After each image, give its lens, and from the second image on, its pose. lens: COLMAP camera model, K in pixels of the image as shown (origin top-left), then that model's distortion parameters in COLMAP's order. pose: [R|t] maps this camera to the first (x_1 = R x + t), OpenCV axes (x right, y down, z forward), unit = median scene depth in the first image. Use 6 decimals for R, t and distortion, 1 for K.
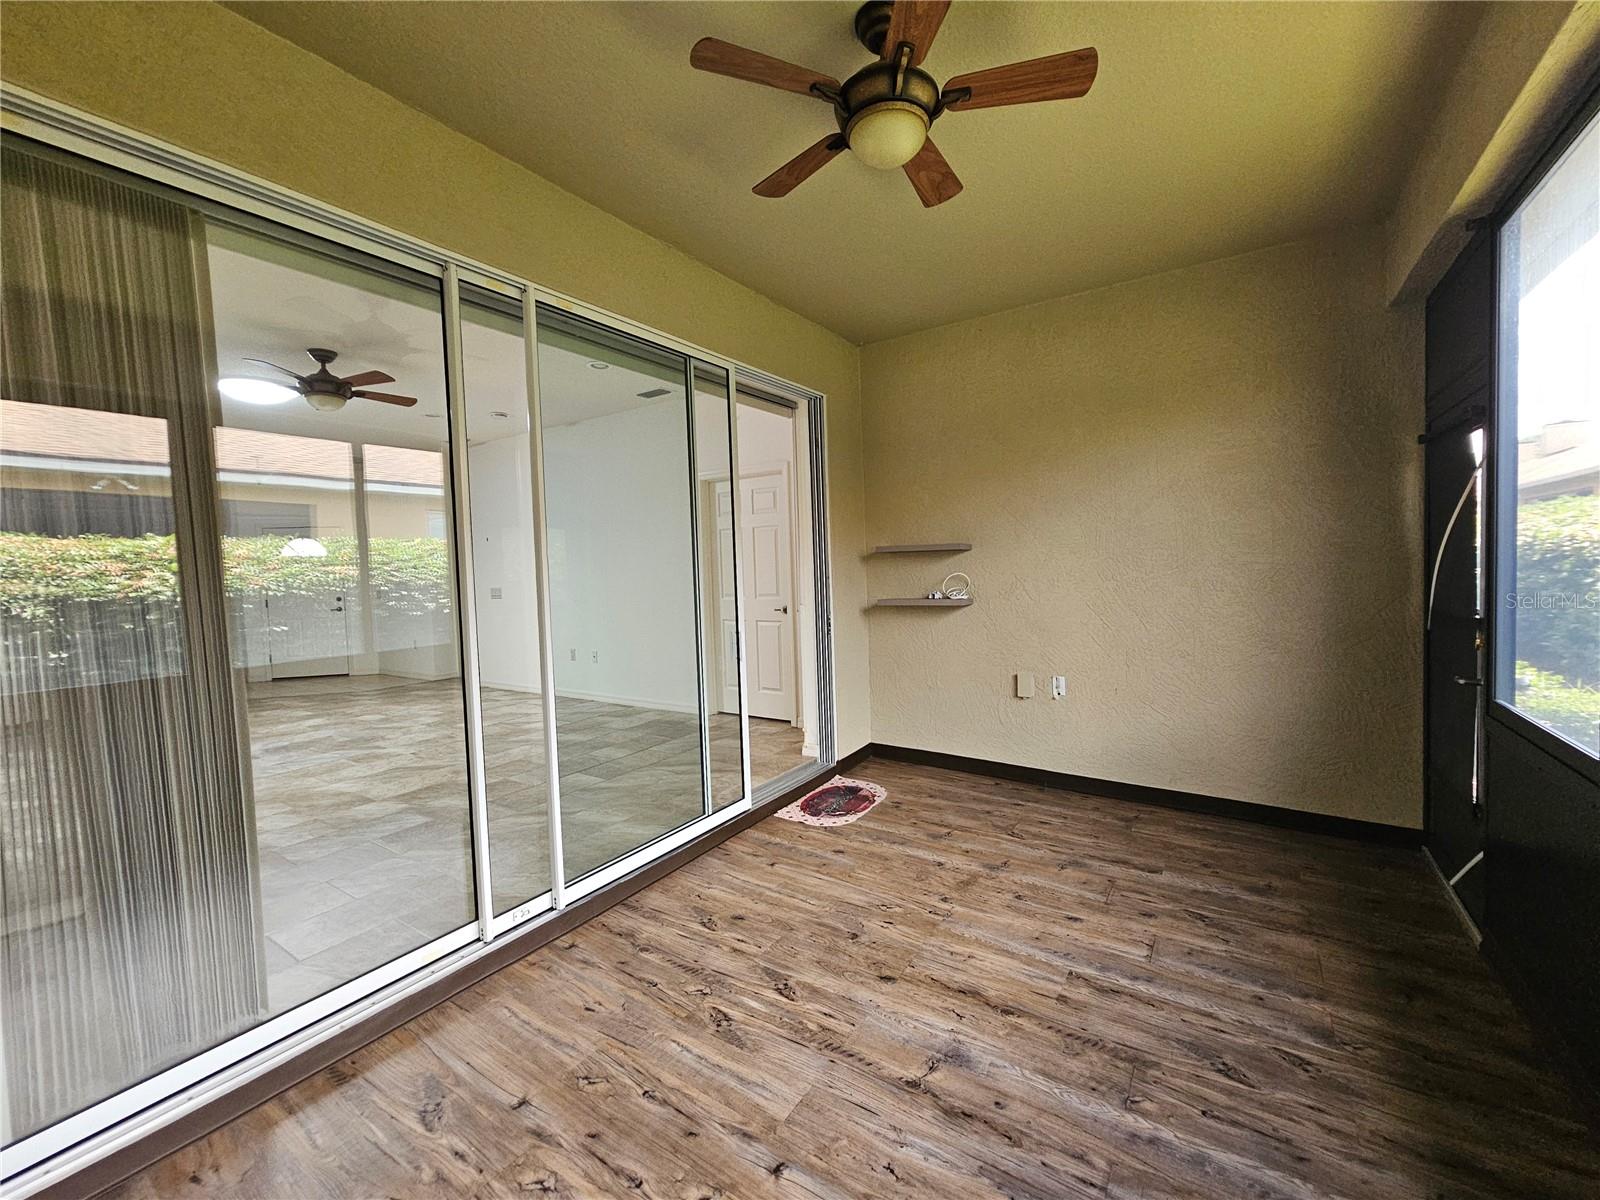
lens RADIAL K [[655.5, 0, 809.9], [0, 655.5, 590.2], [0, 0, 1]] dist [-0.000822, 0.000037]
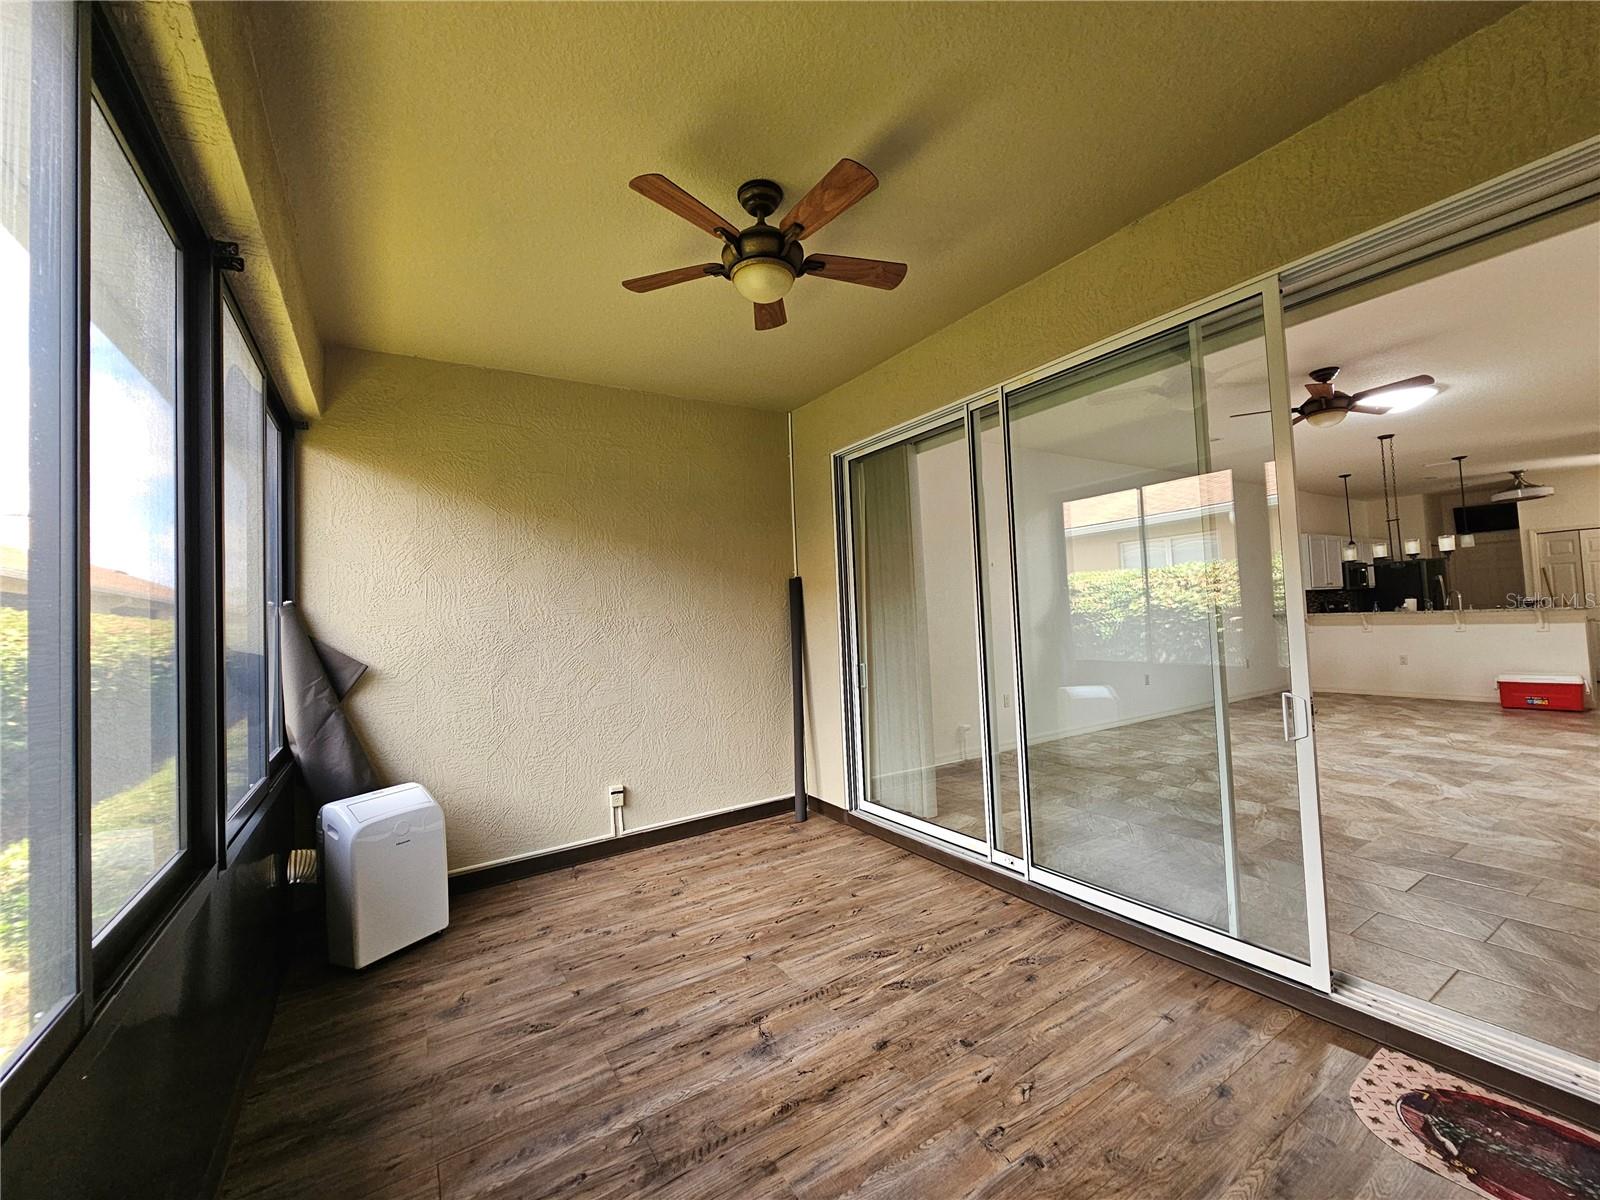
lens RADIAL K [[657.4, 0, 811.7], [0, 657.4, 590.1], [0, 0, 1]] dist [-0.002112, 0.000759]
pose [[-0.408203, 0.013477, -0.912792, 1.081729], [0.022621, 0.999733, 0.004644, -0.081544], [0.912611, -0.018752, -0.408399, 1.382193]]
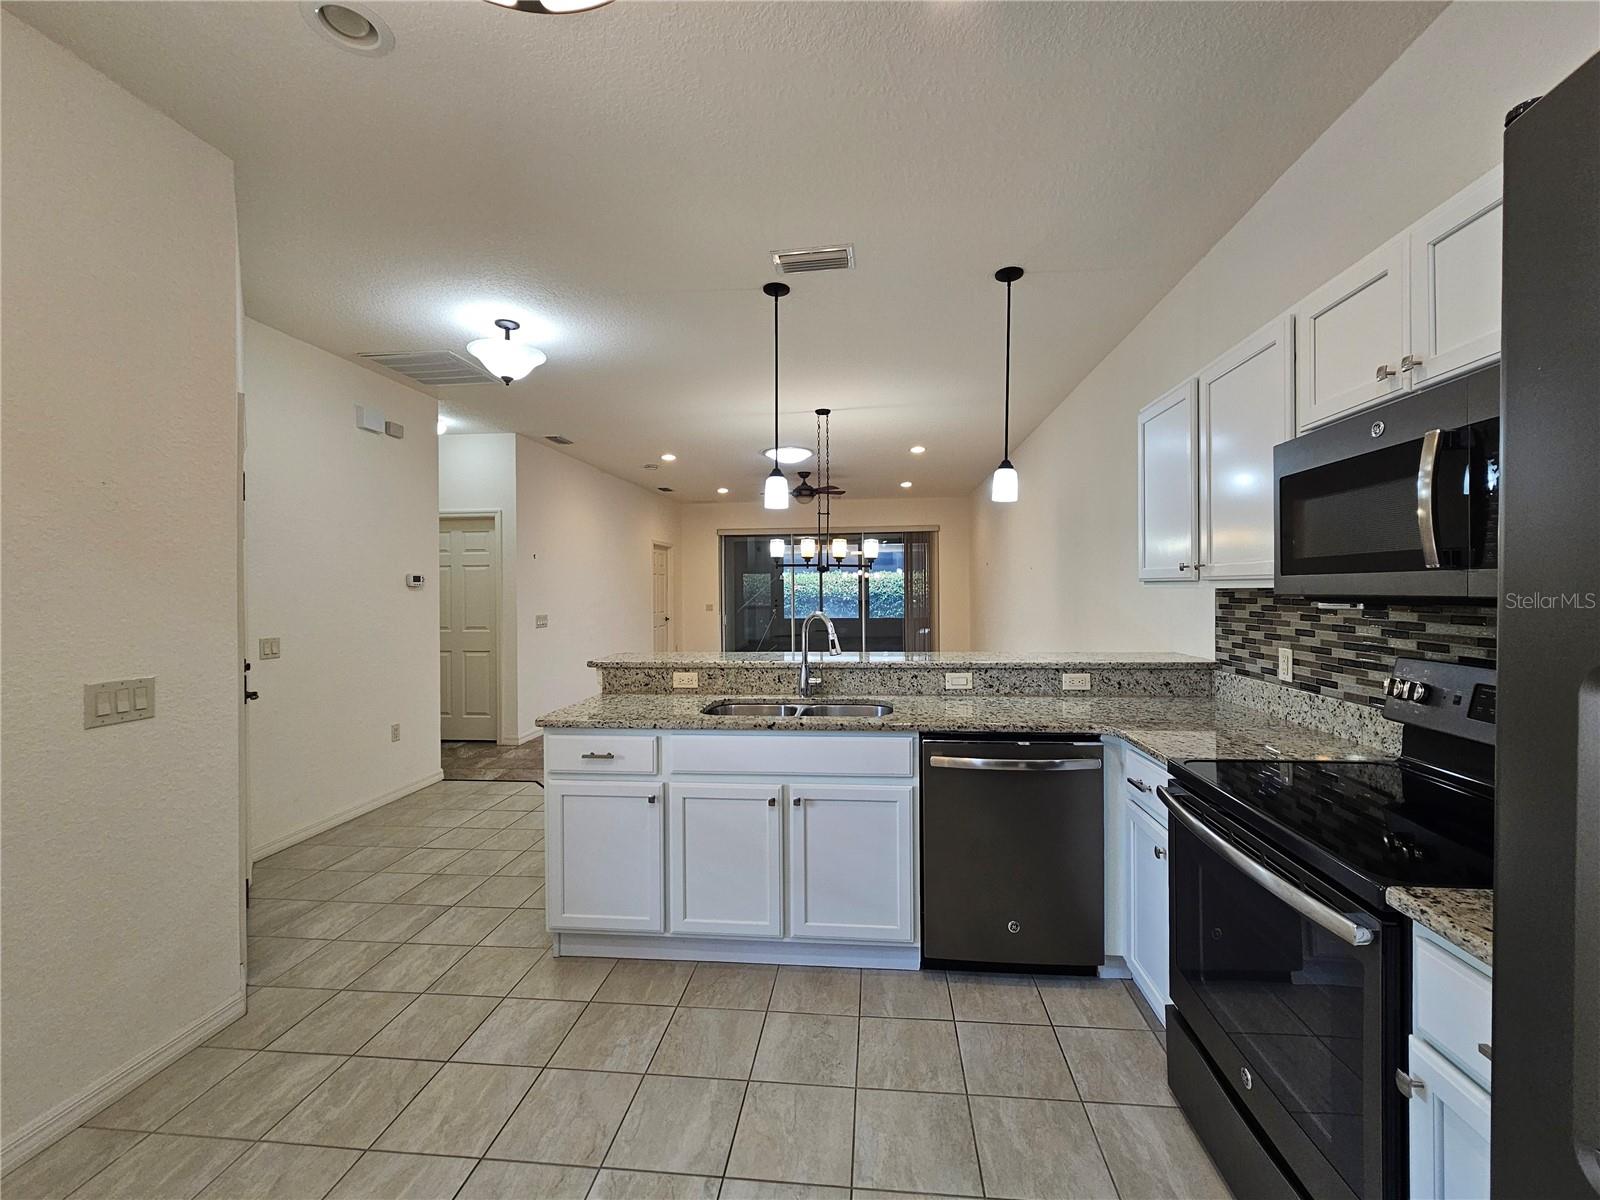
lens RADIAL K [[657.4, 0, 811.7], [0, 657.4, 590.1], [0, 0, 1]] dist [-0.002112, 0.000759]
pose [[-0.457976, 0.039243, 0.888098, -4.844701], [0.061687, 0.998020, -0.012289, -0.013025], [-0.886821, 0.049156, -0.459490, 3.750160]]
